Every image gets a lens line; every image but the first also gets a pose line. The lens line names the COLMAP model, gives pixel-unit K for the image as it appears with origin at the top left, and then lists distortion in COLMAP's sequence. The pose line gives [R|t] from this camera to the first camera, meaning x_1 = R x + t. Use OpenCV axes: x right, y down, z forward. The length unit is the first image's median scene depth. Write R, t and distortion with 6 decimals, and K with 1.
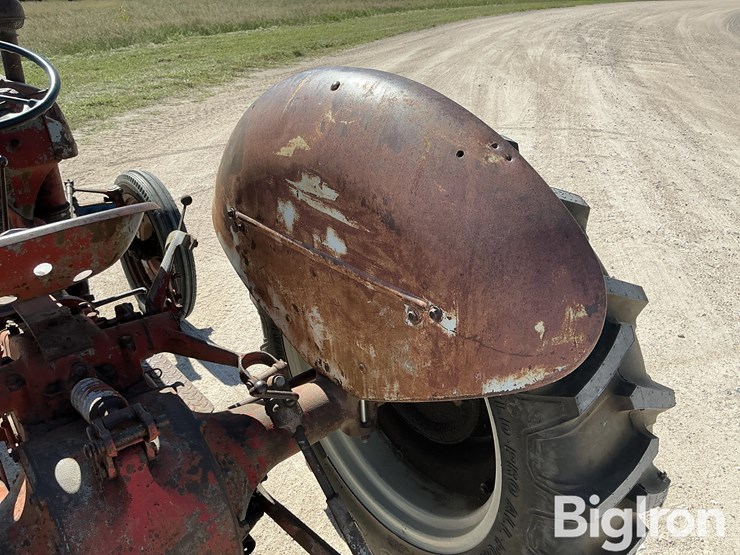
lens RADIAL K [[620.7, 0, 372.4], [0, 620.7, 275.8], [0, 0, 1]] dist [0.111949, -0.232819]
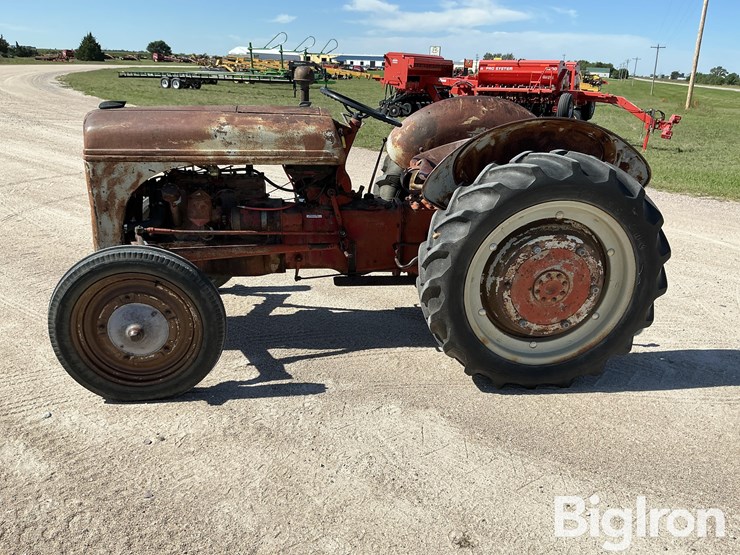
lens RADIAL K [[620.7, 0, 368.4], [0, 620.7, 276.5], [0, 0, 1]] dist [0.111949, -0.232819]
pose [[0.519292, -0.249511, 0.817362, -3.165245], [0.323142, 0.942749, 0.082487, 0.111681], [-0.791148, 0.221289, 0.570189, -0.226590]]
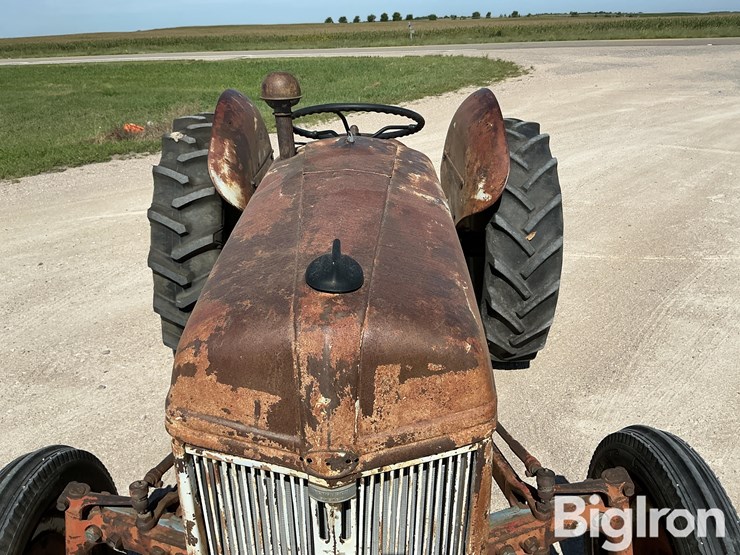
lens RADIAL K [[620.7, 0, 371.6], [0, 620.7, 277.9], [0, 0, 1]] dist [0.111949, -0.232819]
pose [[-0.780192, -0.203332, 0.591571, -1.932007], [0.298931, 0.709535, 0.638123, -1.139815], [-0.549491, 0.674697, -0.492791, 2.267054]]
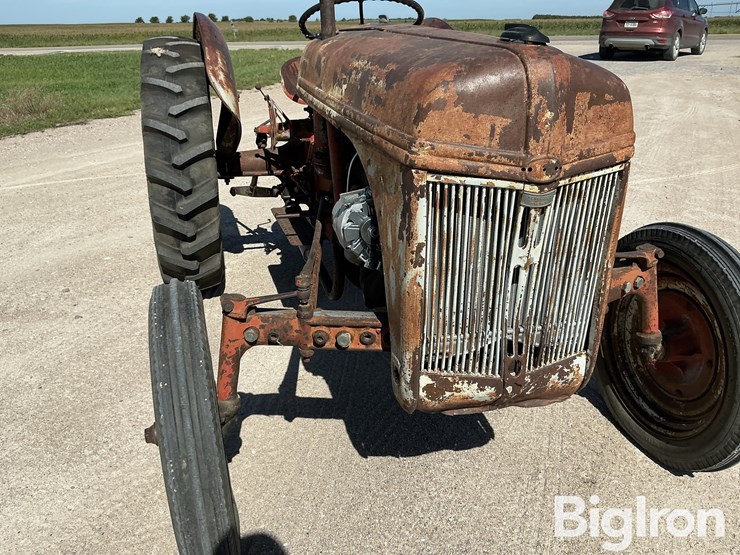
lens RADIAL K [[620.7, 0, 369.3], [0, 620.7, 277.7], [0, 0, 1]] dist [0.111949, -0.232819]
pose [[-0.917315, -0.131510, 0.375816, -1.650065], [0.186108, 0.692805, 0.696696, -1.160042], [-0.351990, 0.709032, -0.611046, 2.898051]]
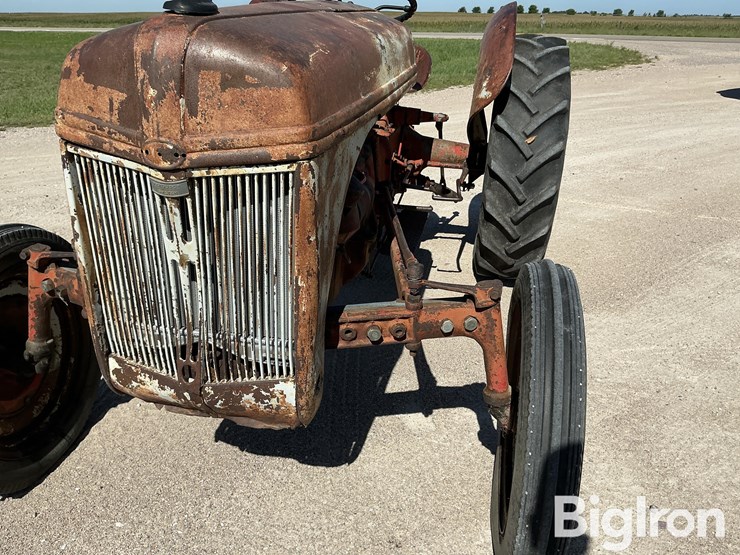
lens RADIAL K [[620.7, 0, 370.4], [0, 620.7, 275.3], [0, 0, 1]] dist [0.111949, -0.232819]
pose [[-0.643633, -0.291160, 0.707787, -2.363835], [0.320003, 0.737706, 0.594465, -0.844201], [-0.695223, 0.609111, -0.381640, 2.315121]]
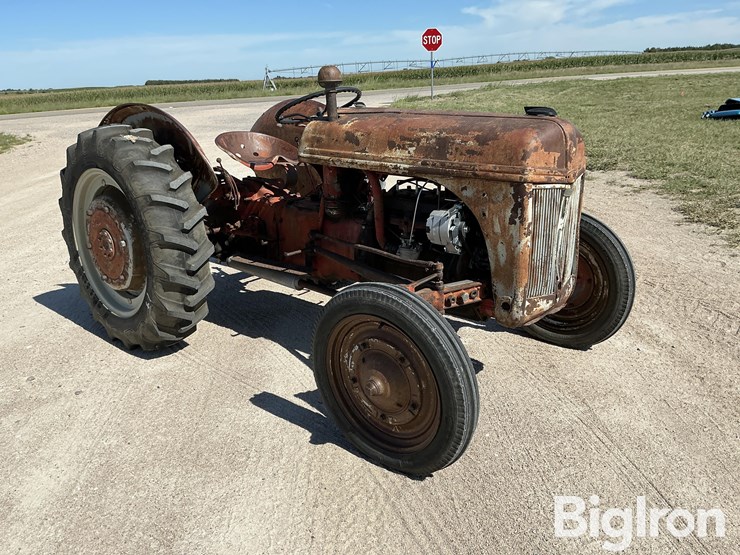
lens RADIAL K [[620.7, 0, 371.3], [0, 620.7, 275.4], [0, 0, 1]] dist [0.111949, -0.232819]
pose [[-0.986297, 0.096593, -0.133743, -0.593621], [-0.019031, 0.738650, 0.673821, -1.626963], [0.163875, 0.667133, -0.726690, 3.614930]]
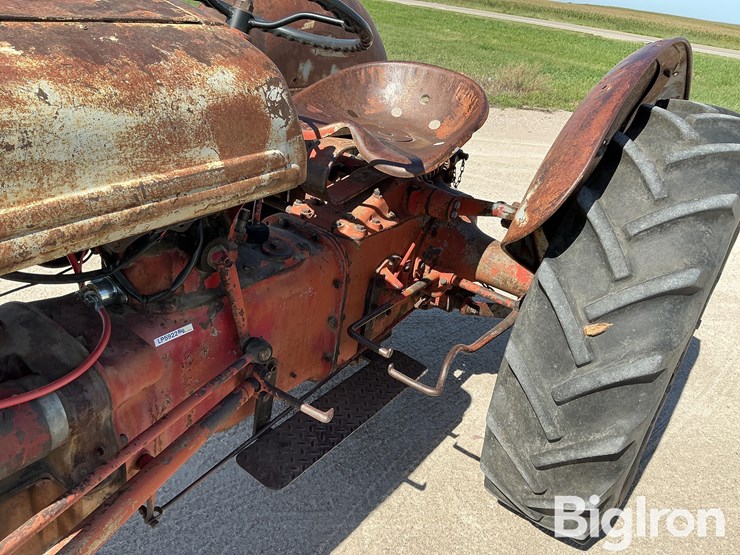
lens RADIAL K [[620.7, 0, 372.7], [0, 620.7, 278.2], [0, 0, 1]] dist [0.111949, -0.232819]
pose [[-0.274675, -0.437394, 0.856294, -1.816583], [0.296862, 0.808466, 0.508189, -0.440181], [-0.914564, 0.393788, -0.092219, 1.252552]]
